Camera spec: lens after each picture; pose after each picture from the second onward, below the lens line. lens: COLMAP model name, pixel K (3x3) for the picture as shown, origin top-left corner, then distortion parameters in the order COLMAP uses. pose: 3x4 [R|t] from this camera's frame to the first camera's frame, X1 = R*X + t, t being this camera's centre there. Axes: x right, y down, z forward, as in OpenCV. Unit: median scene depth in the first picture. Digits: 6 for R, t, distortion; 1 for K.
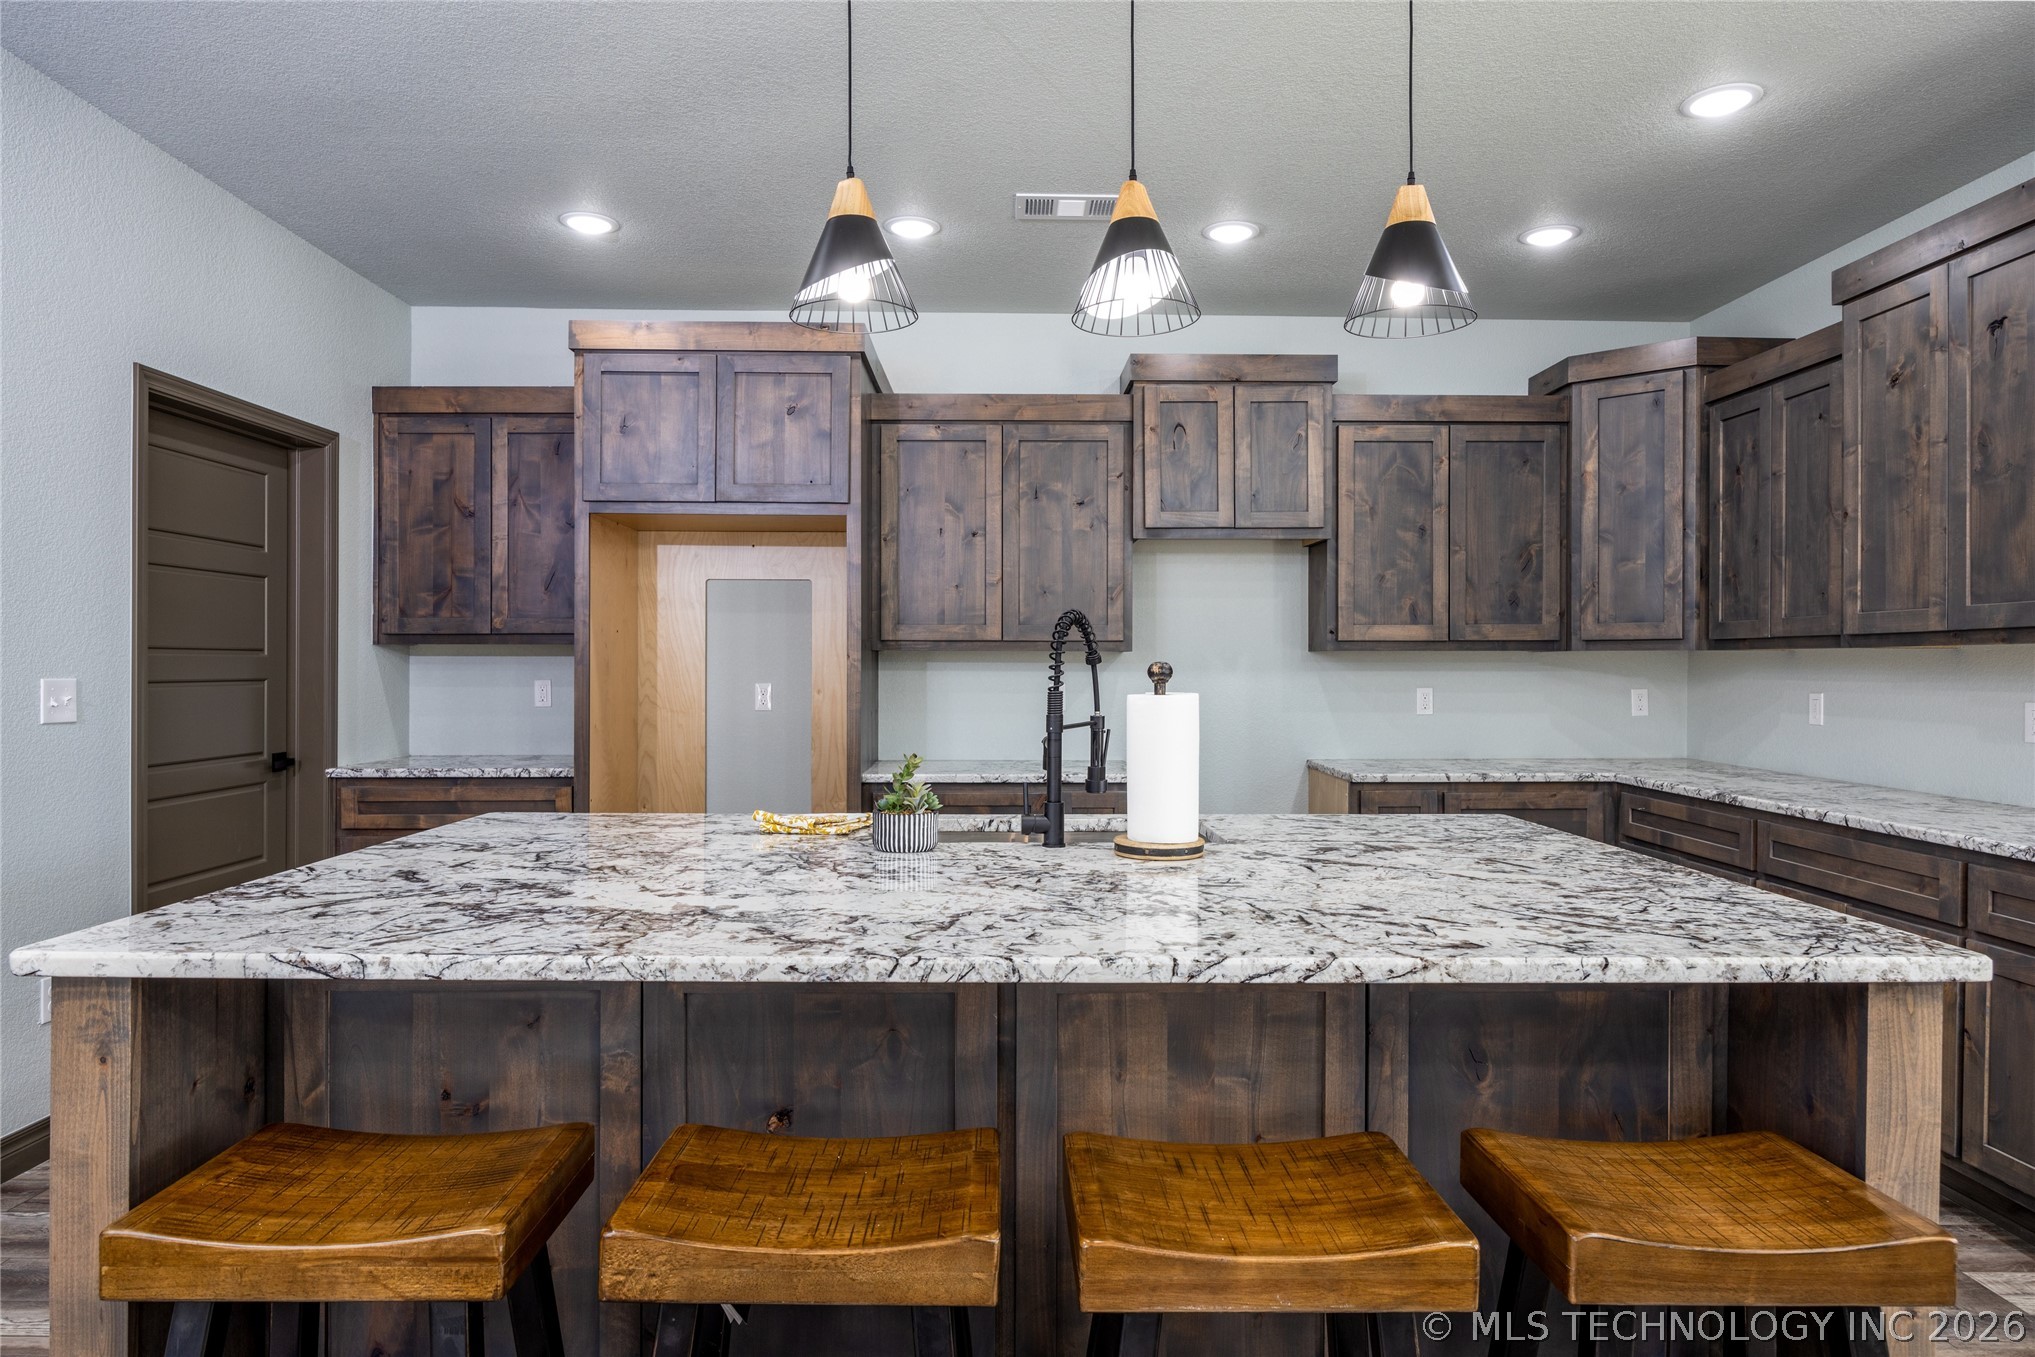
lens RADIAL K [[1289.5, 0, 1017.5], [0, 1289.5, 678.5], [0, 0, 1]] dist [-0.003375, -0.000791]
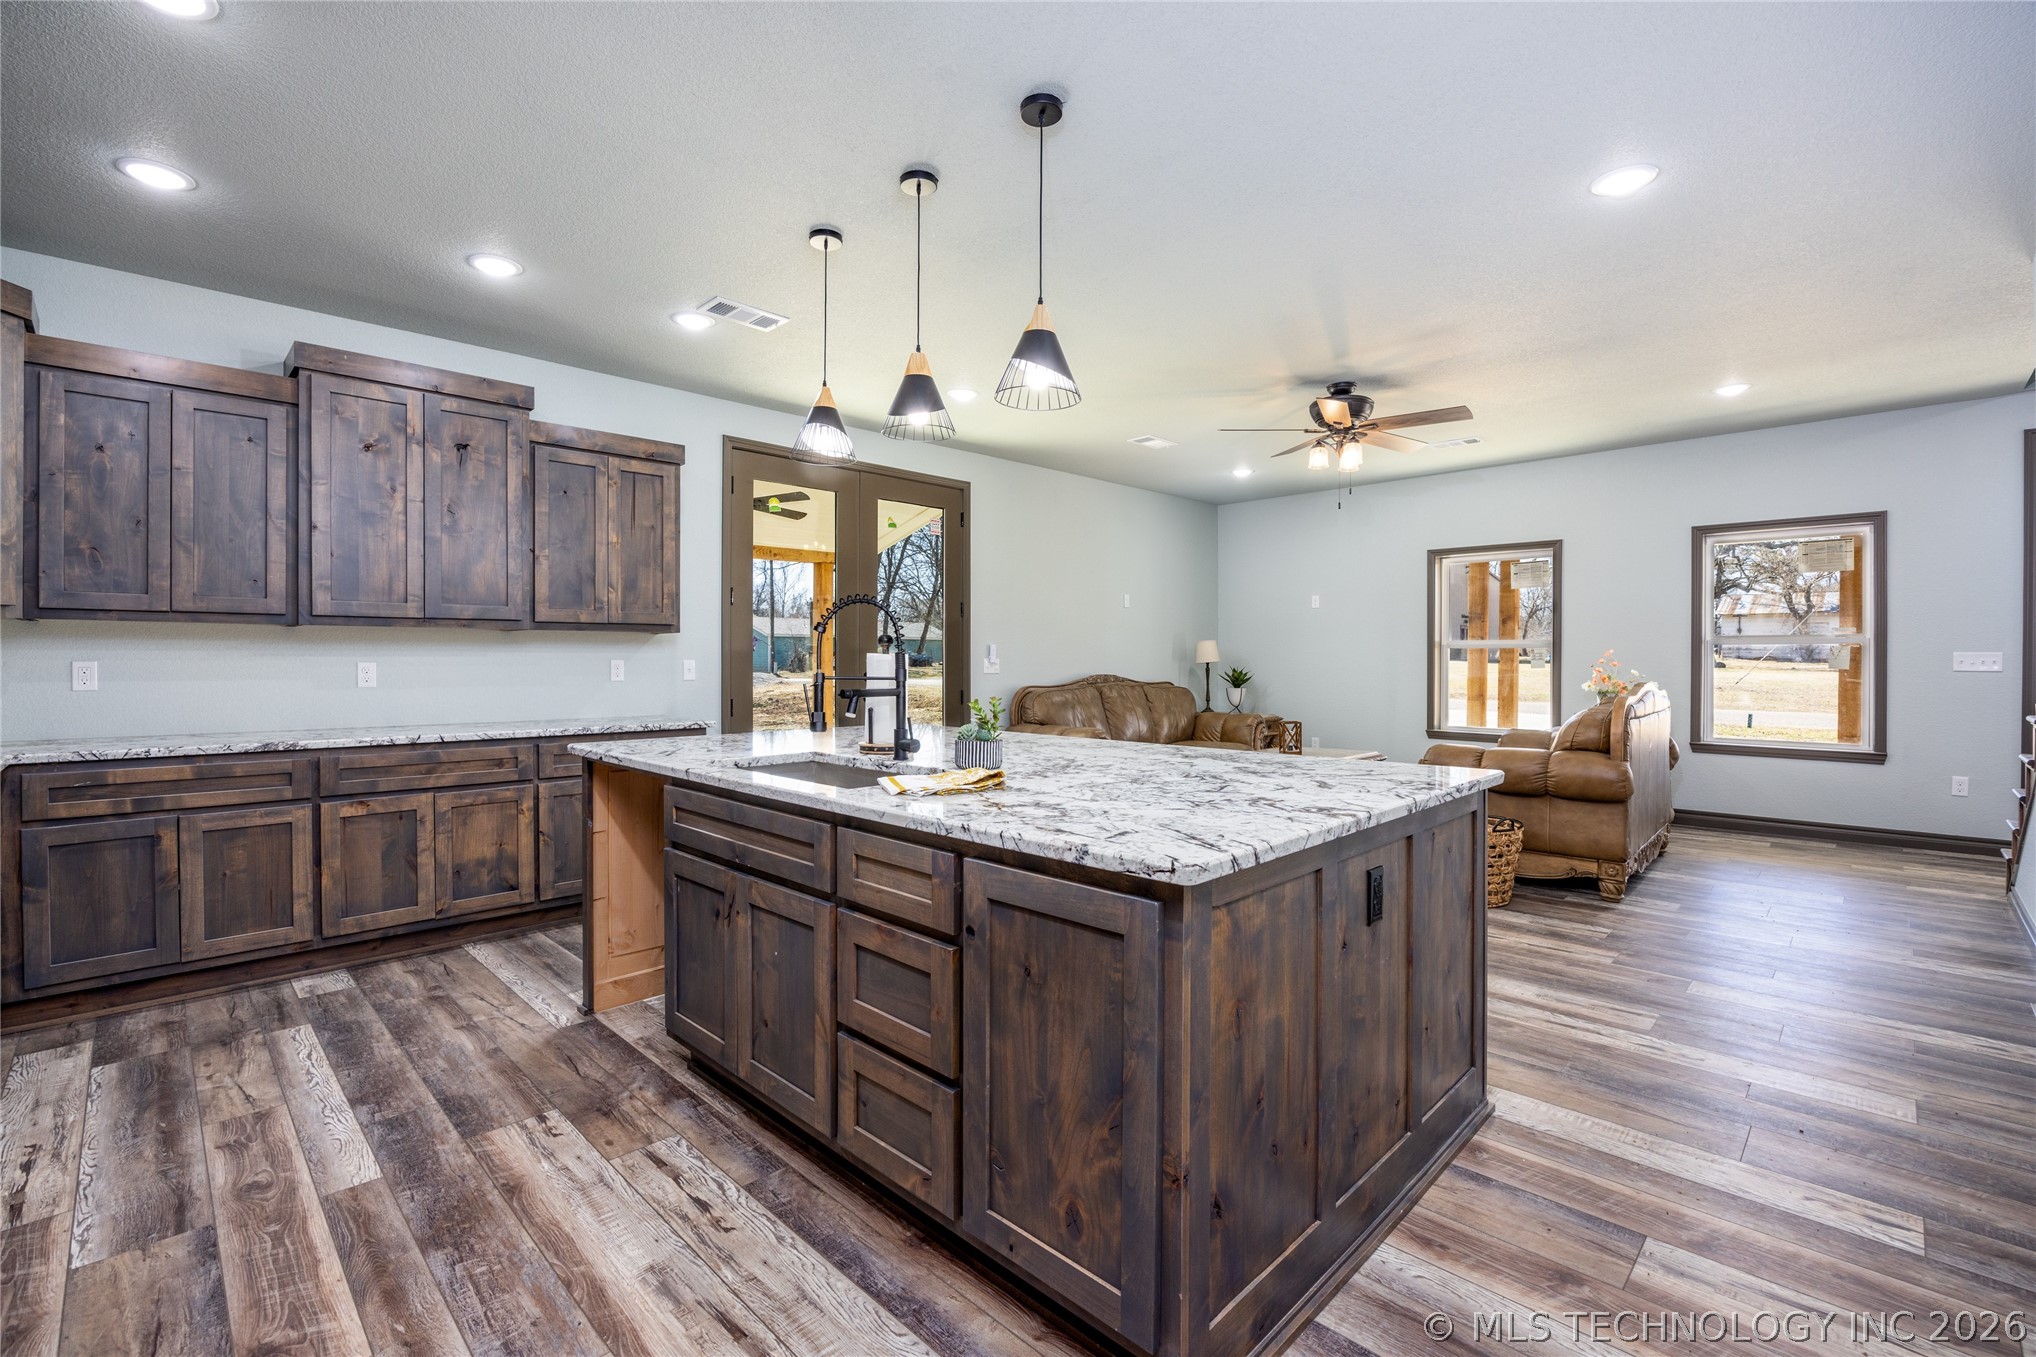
lens RADIAL K [[892.9, 0, 1006.0], [0, 892.9, 681.2], [0, 0, 1]] dist [-0.015496, 0.000777]
pose [[-0.696259, -0.015544, 0.717622, -0.575837], [0.005922, 0.999607, 0.027398, 0.015379], [-0.717766, 0.023326, -0.695894, 1.198781]]
